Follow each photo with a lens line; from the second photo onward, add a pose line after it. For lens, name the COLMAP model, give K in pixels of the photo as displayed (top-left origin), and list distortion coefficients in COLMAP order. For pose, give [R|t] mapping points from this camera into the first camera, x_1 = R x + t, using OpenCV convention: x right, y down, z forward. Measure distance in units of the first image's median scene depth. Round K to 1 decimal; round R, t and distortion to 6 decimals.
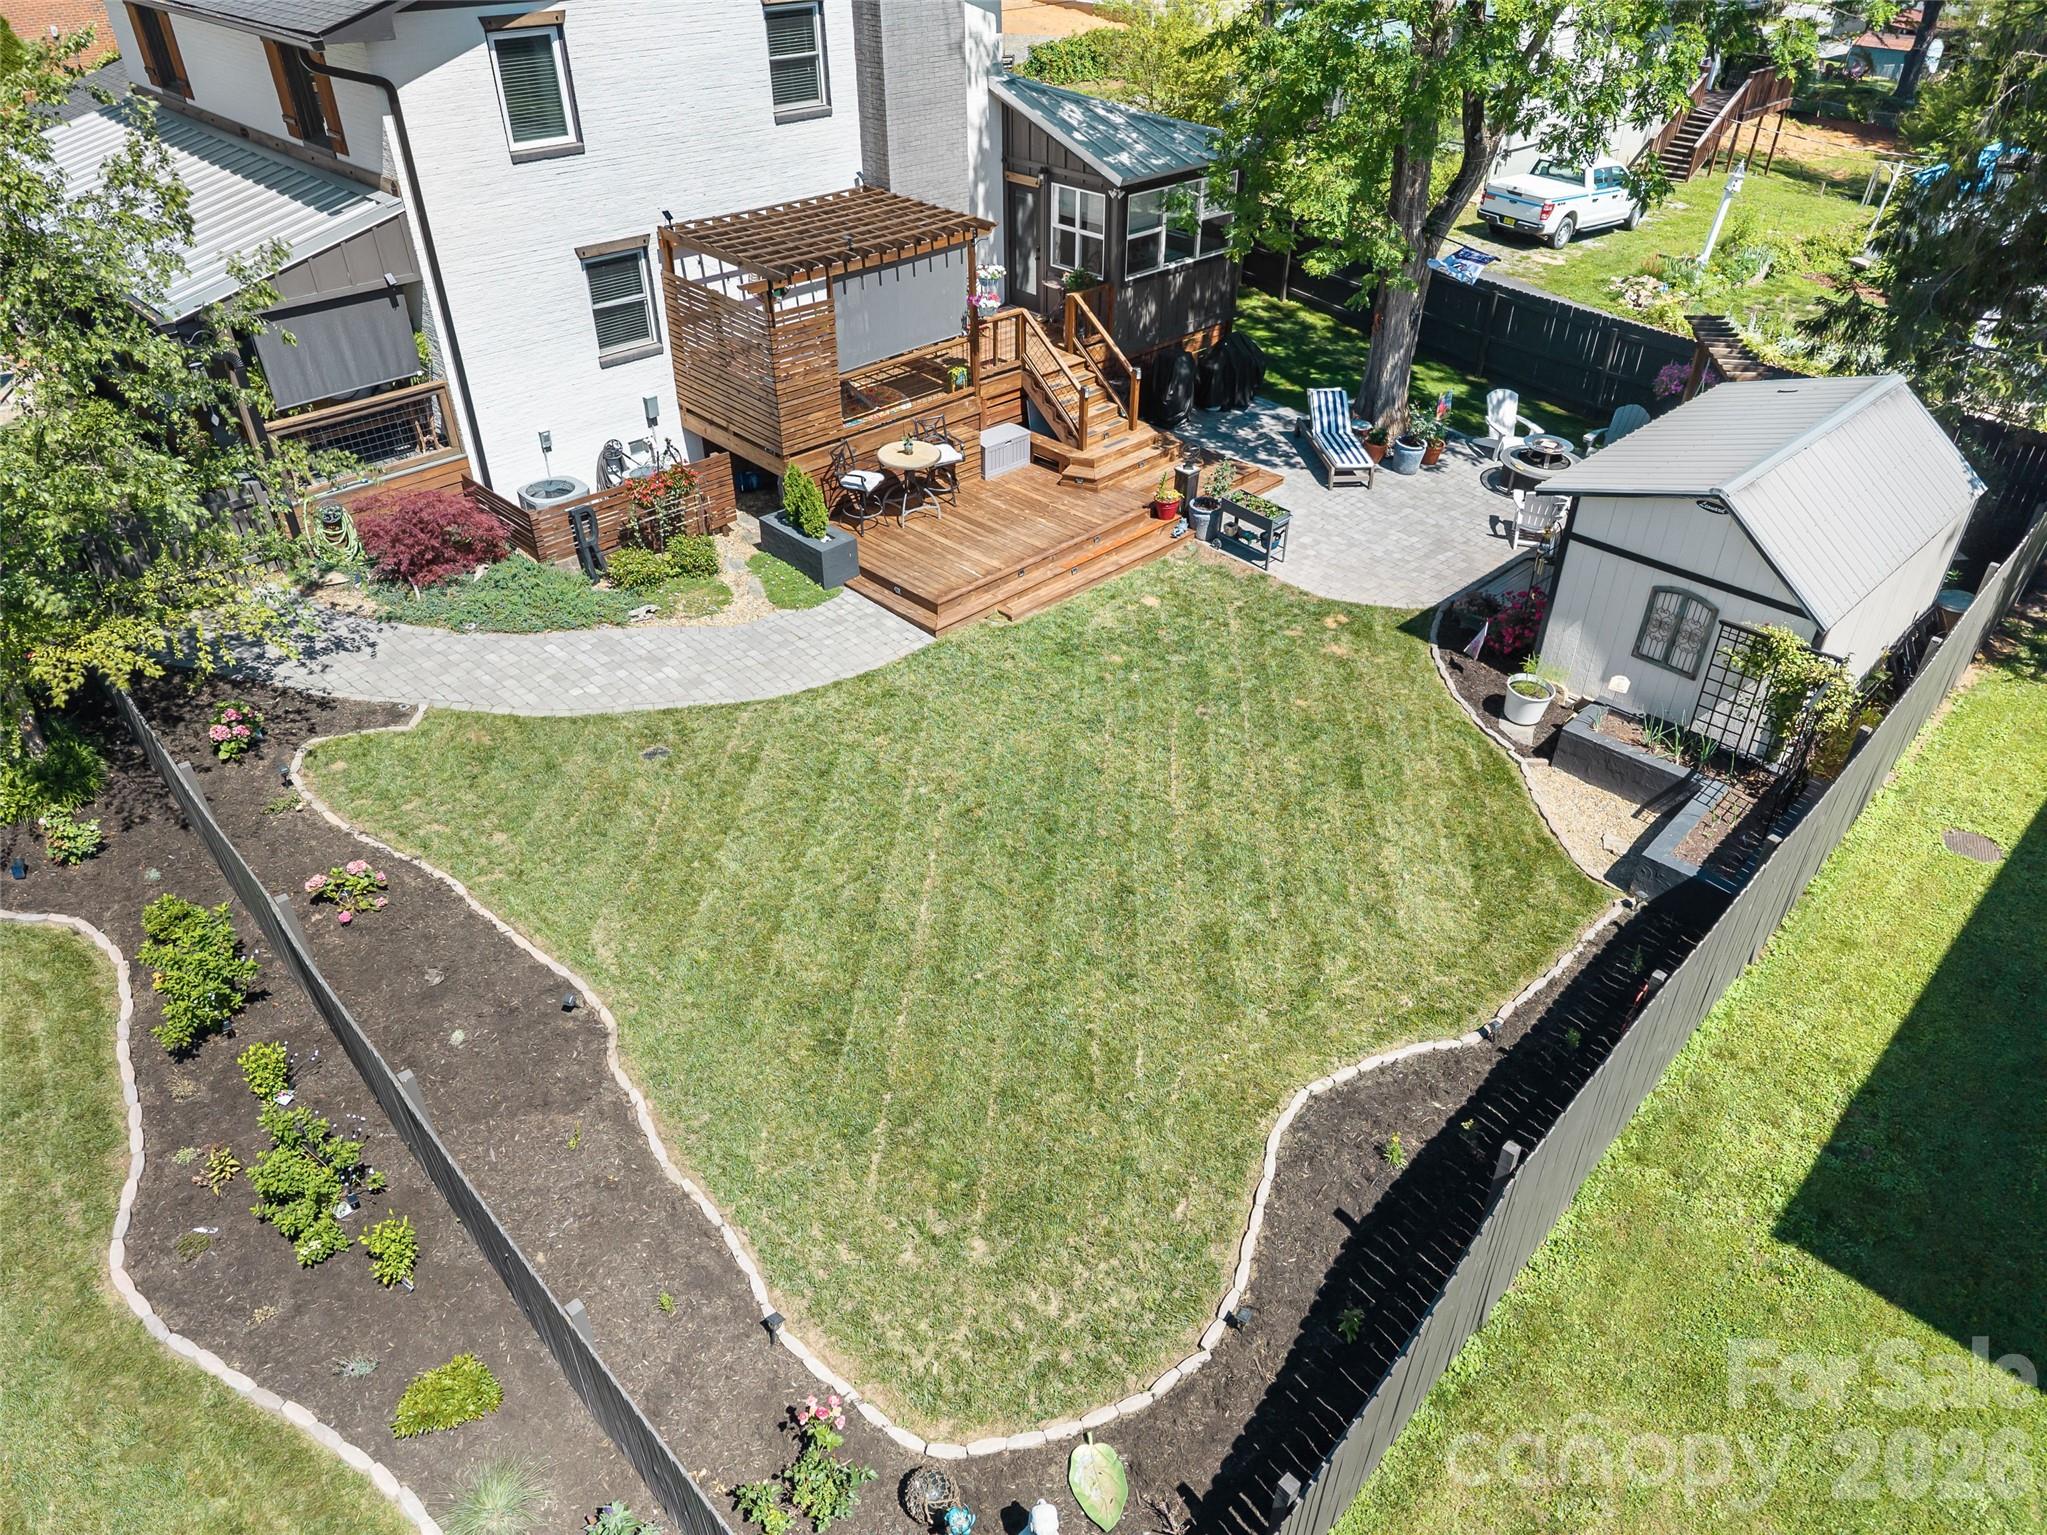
lens RADIAL K [[1354.4, 0, 1016.0], [0, 1354.4, 774.1], [0, 0, 1]] dist [0.068891, -0.126676]
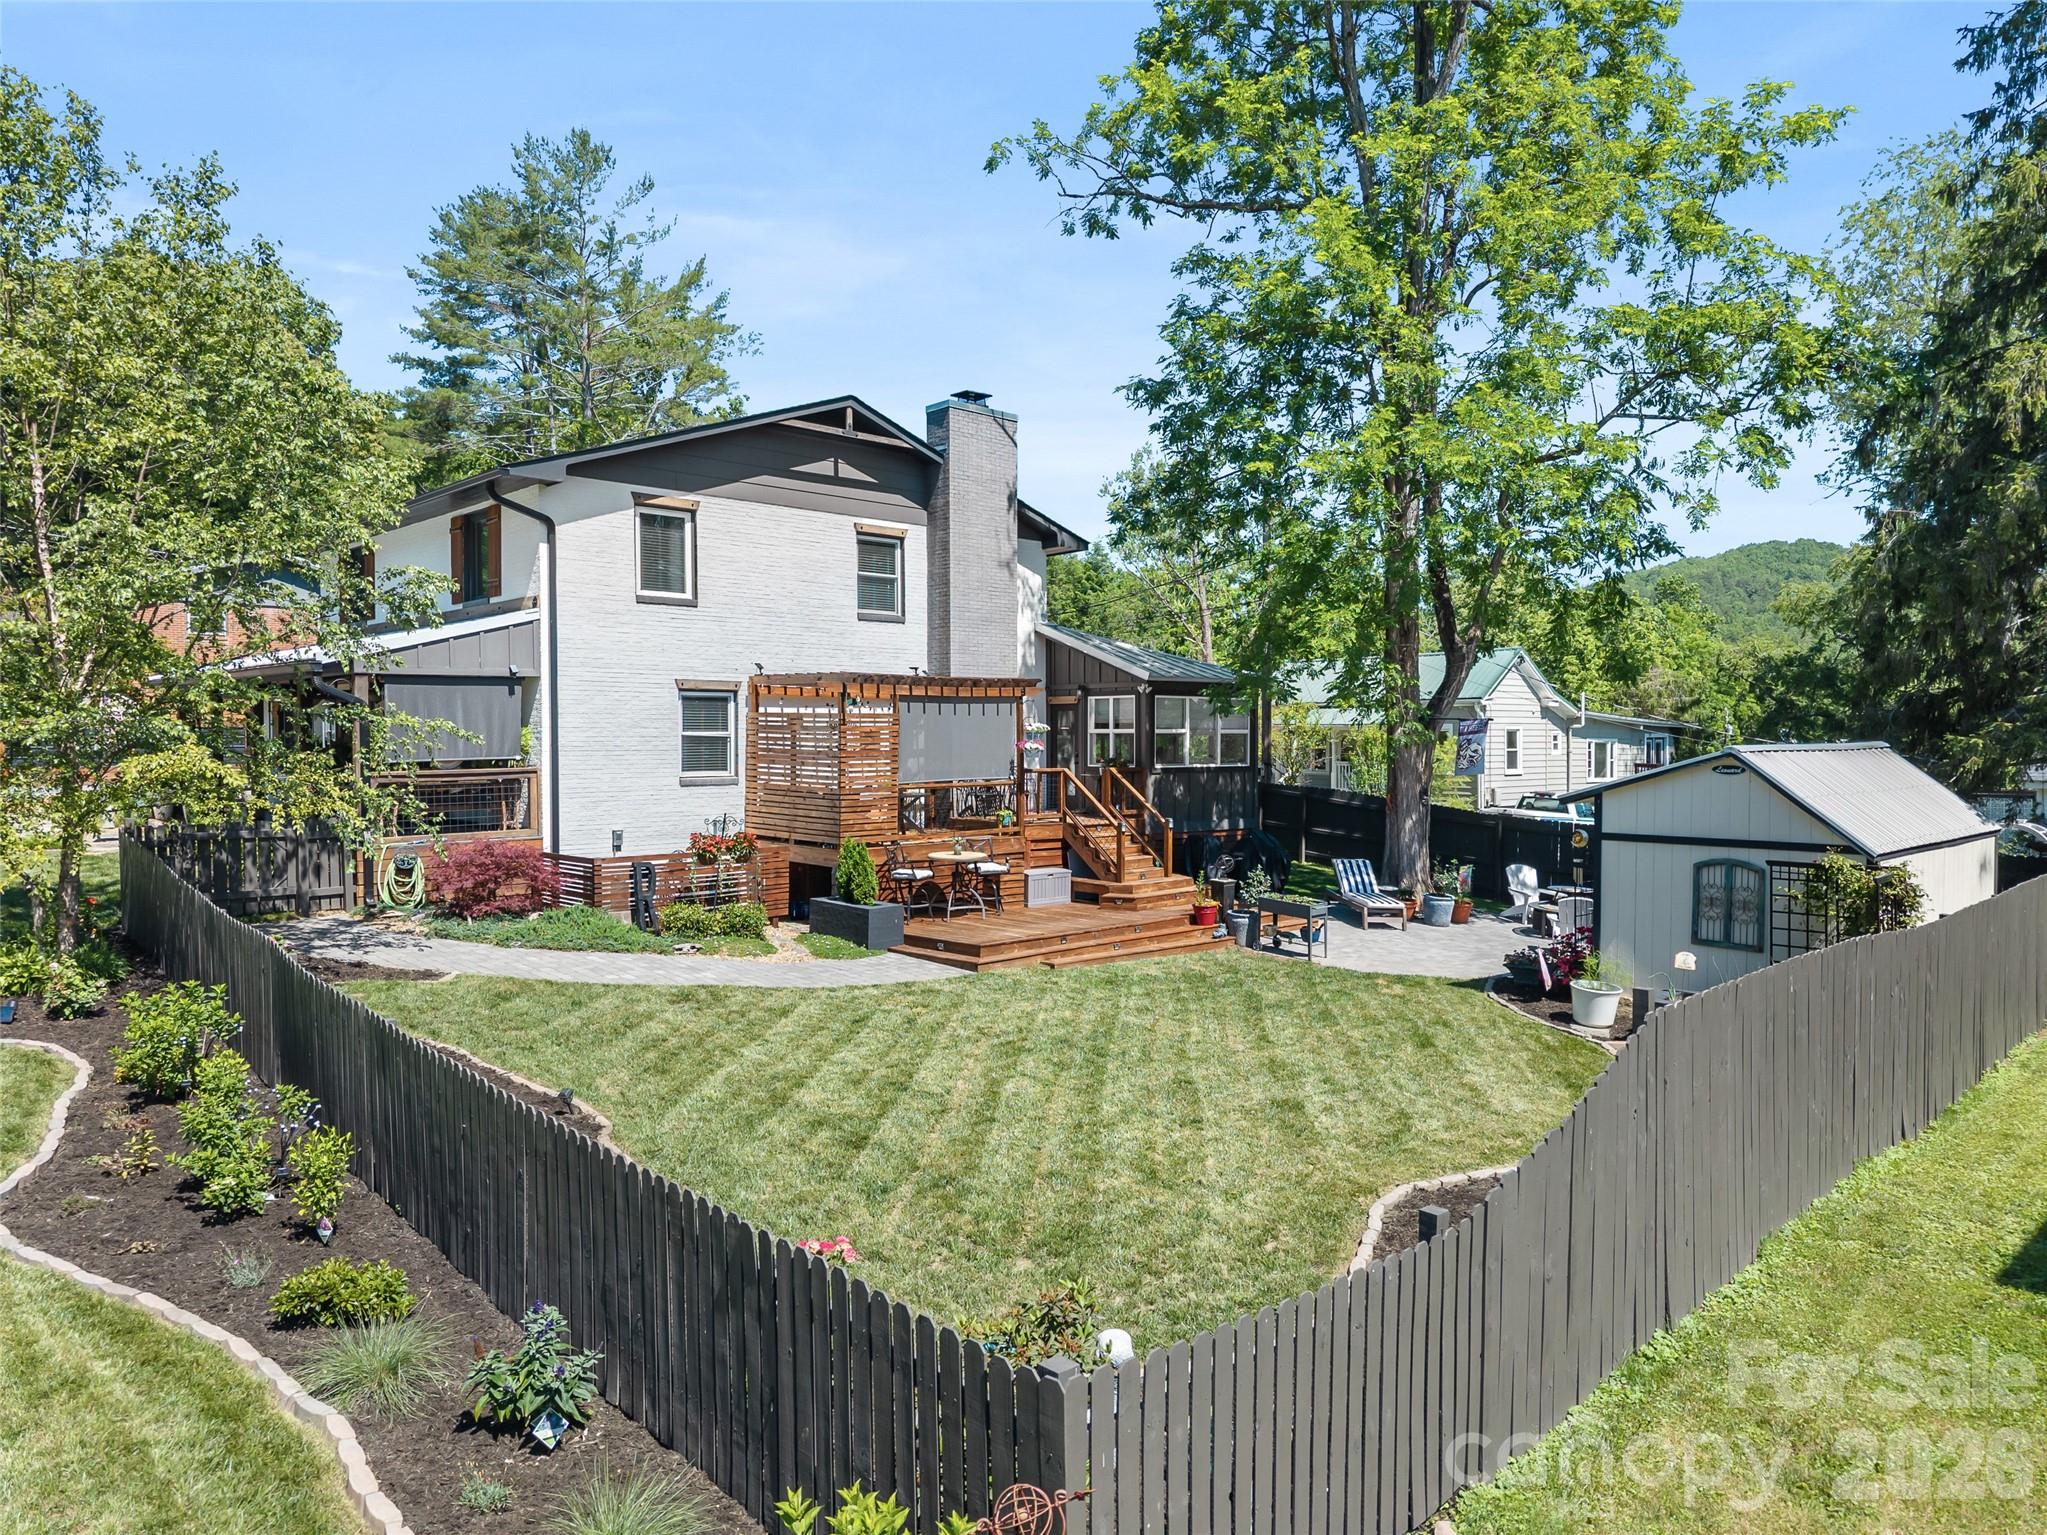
lens RADIAL K [[1354.4, 0, 1016.0], [0, 1354.4, 774.1], [0, 0, 1]] dist [0.068891, -0.126676]
pose [[0.999672, 0.005005, -0.025104, -0.006719], [-0.018093, 0.831901, -0.554629, 0.295121], [0.018108, 0.554902, 0.831719, 0.090980]]
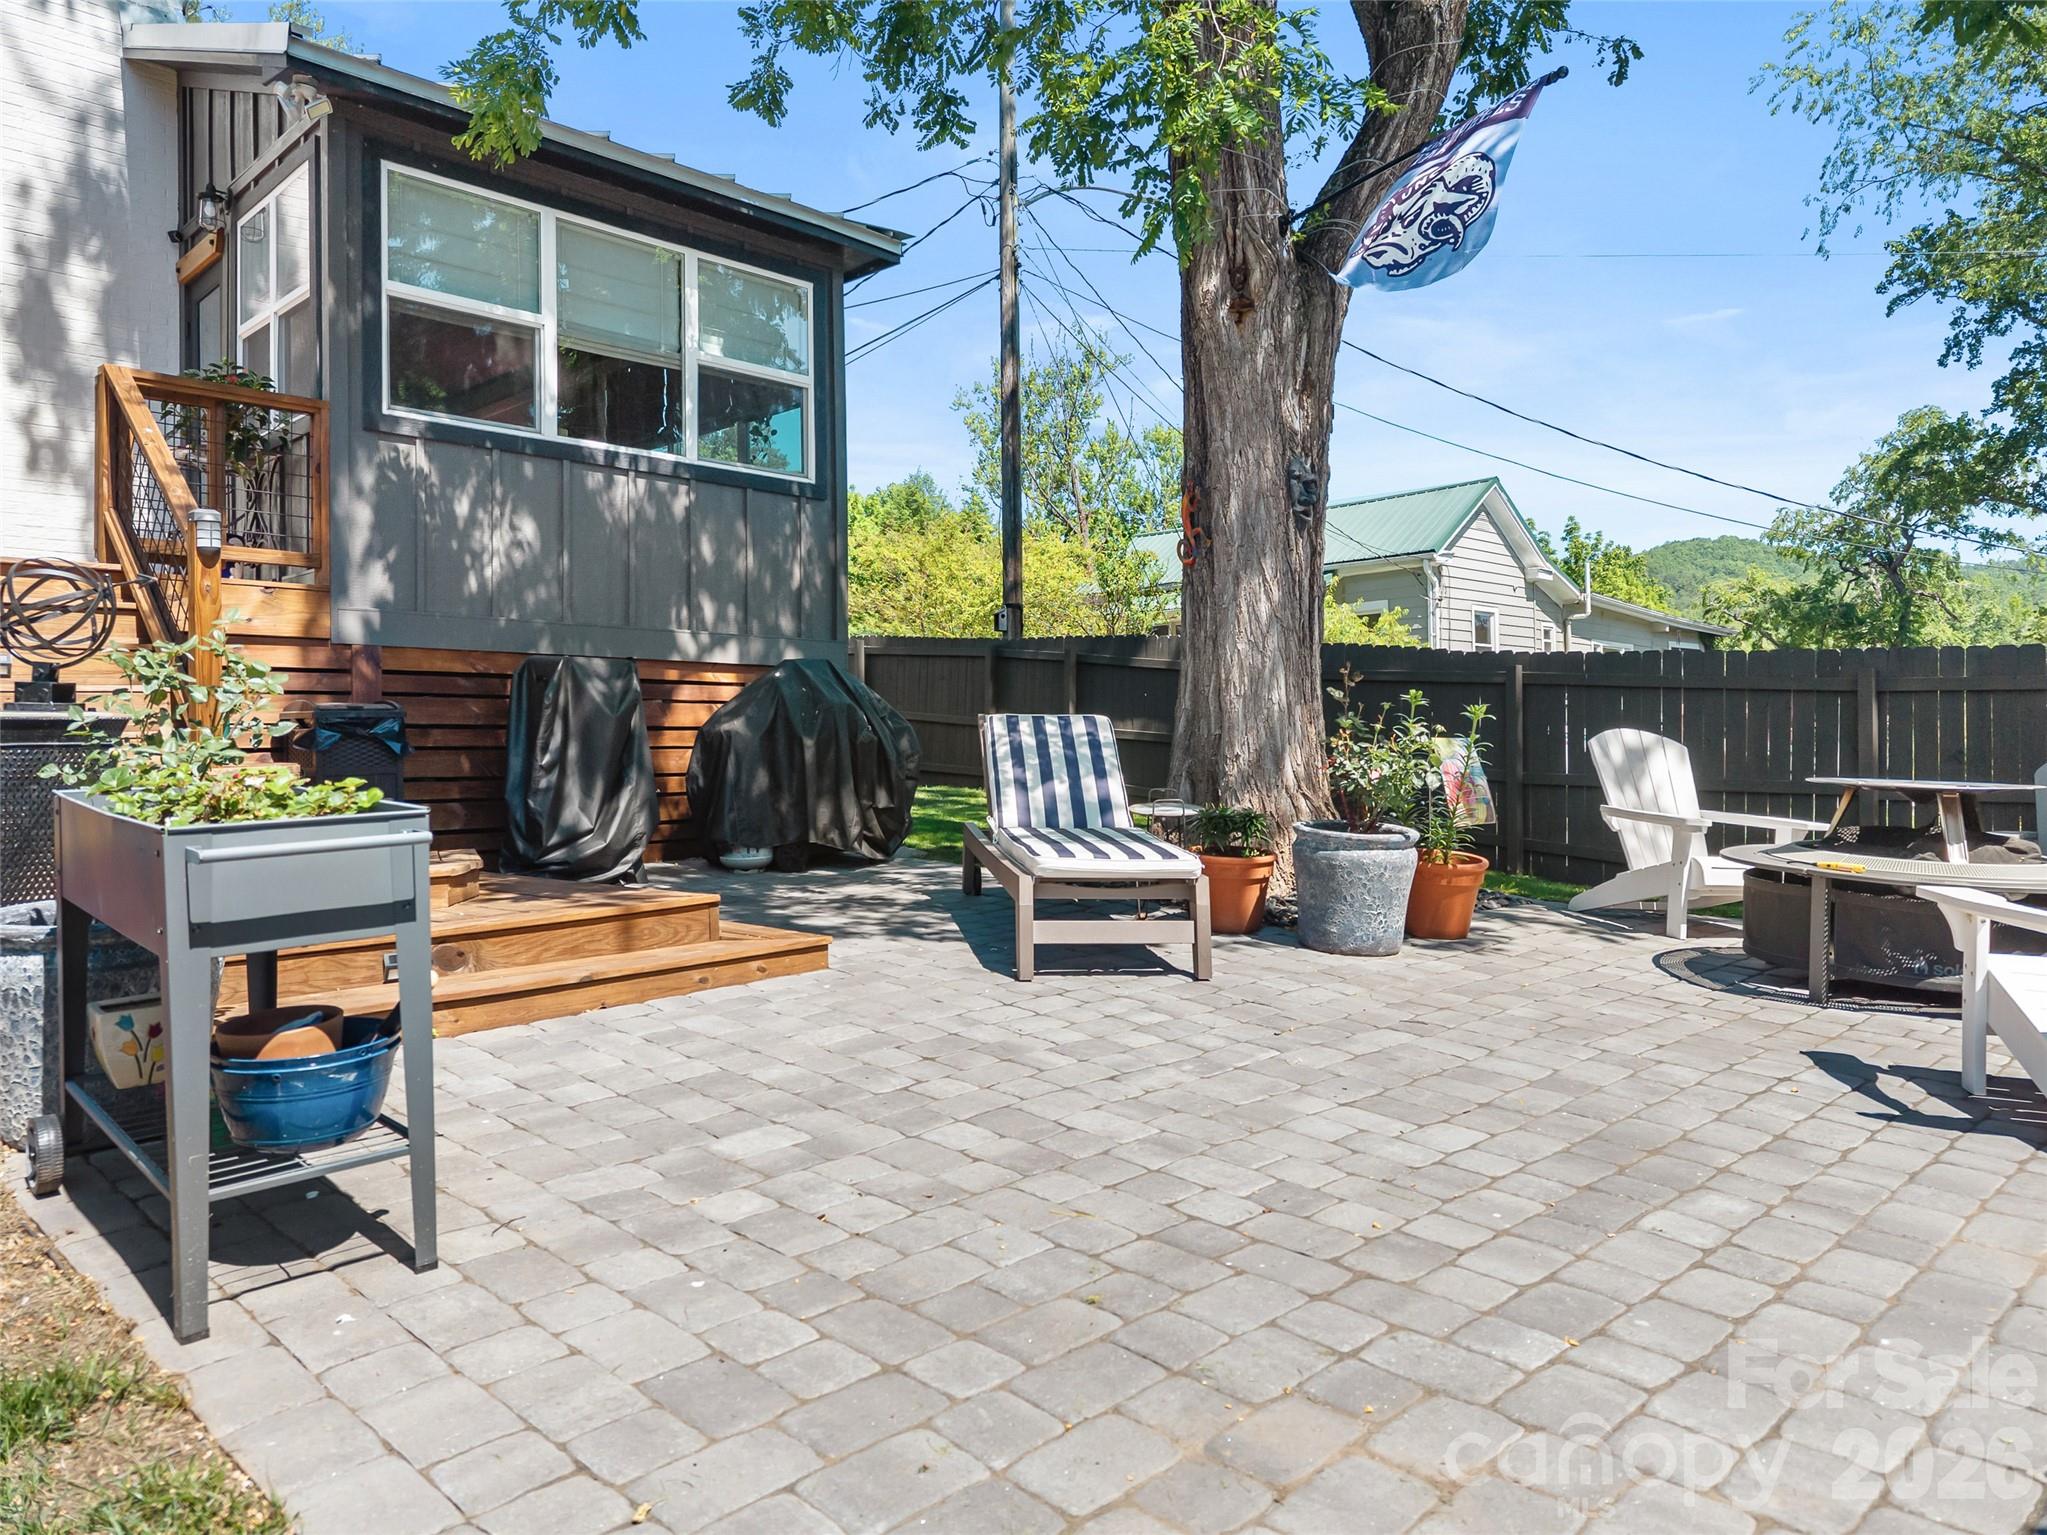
lens RADIAL K [[1367.7, 0, 1026.8], [0, 1367.7, 762.8], [0, 0, 1]] dist [0.023977, -0.027461]
pose [[0.999564, -0.005333, 0.029044, 0.249785], [0.020841, 0.824197, -0.565920, -0.123570], [-0.020919, 0.566278, 0.823949, 0.885256]]
